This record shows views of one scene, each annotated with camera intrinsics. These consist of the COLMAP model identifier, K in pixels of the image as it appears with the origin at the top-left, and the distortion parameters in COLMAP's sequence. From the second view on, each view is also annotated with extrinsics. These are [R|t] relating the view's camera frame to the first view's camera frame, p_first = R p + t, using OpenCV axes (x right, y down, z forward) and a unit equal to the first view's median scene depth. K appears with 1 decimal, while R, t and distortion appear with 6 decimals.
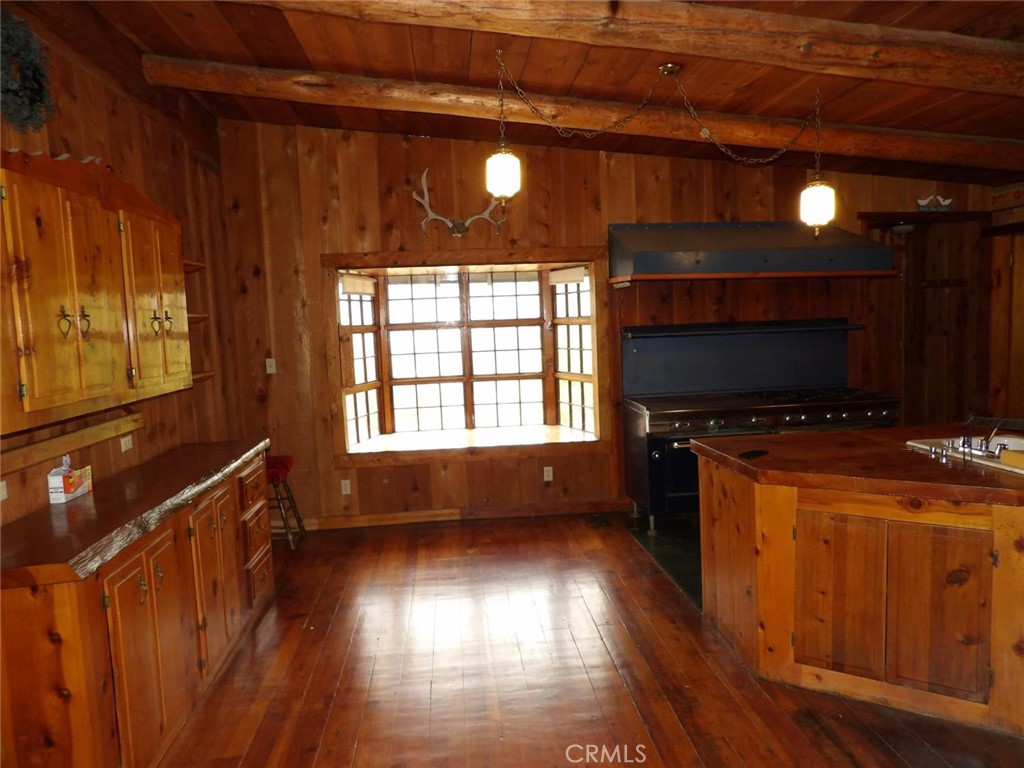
lens RADIAL K [[740.0, 0, 515.4], [0, 740.0, 386.6], [0, 0, 1]] dist [-0.001846, -0.000460]
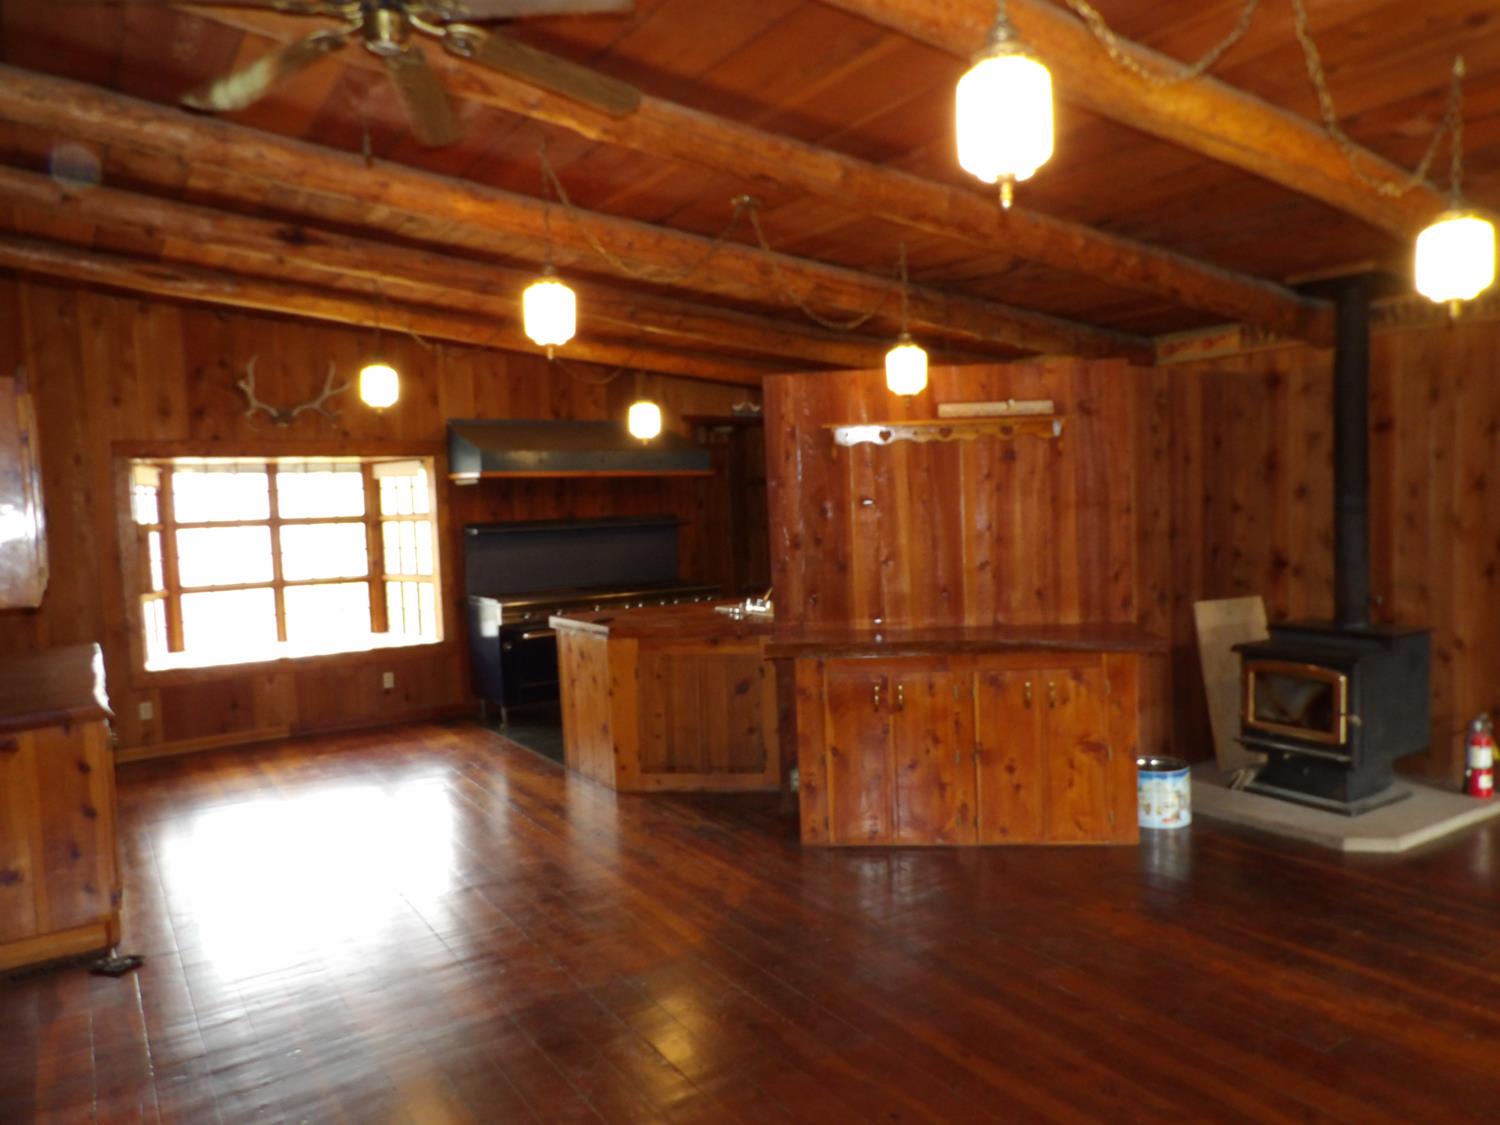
lens RADIAL K [[1084.0, 0, 754.9], [0, 1084.0, 566.3], [0, 0, 1]] dist [-0.001846, -0.000460]
pose [[0.889092, -0.022664, 0.457167, -0.173182], [0.043666, 0.998418, -0.035423, 0.044495], [-0.455641, 0.051457, 0.888675, -0.453255]]
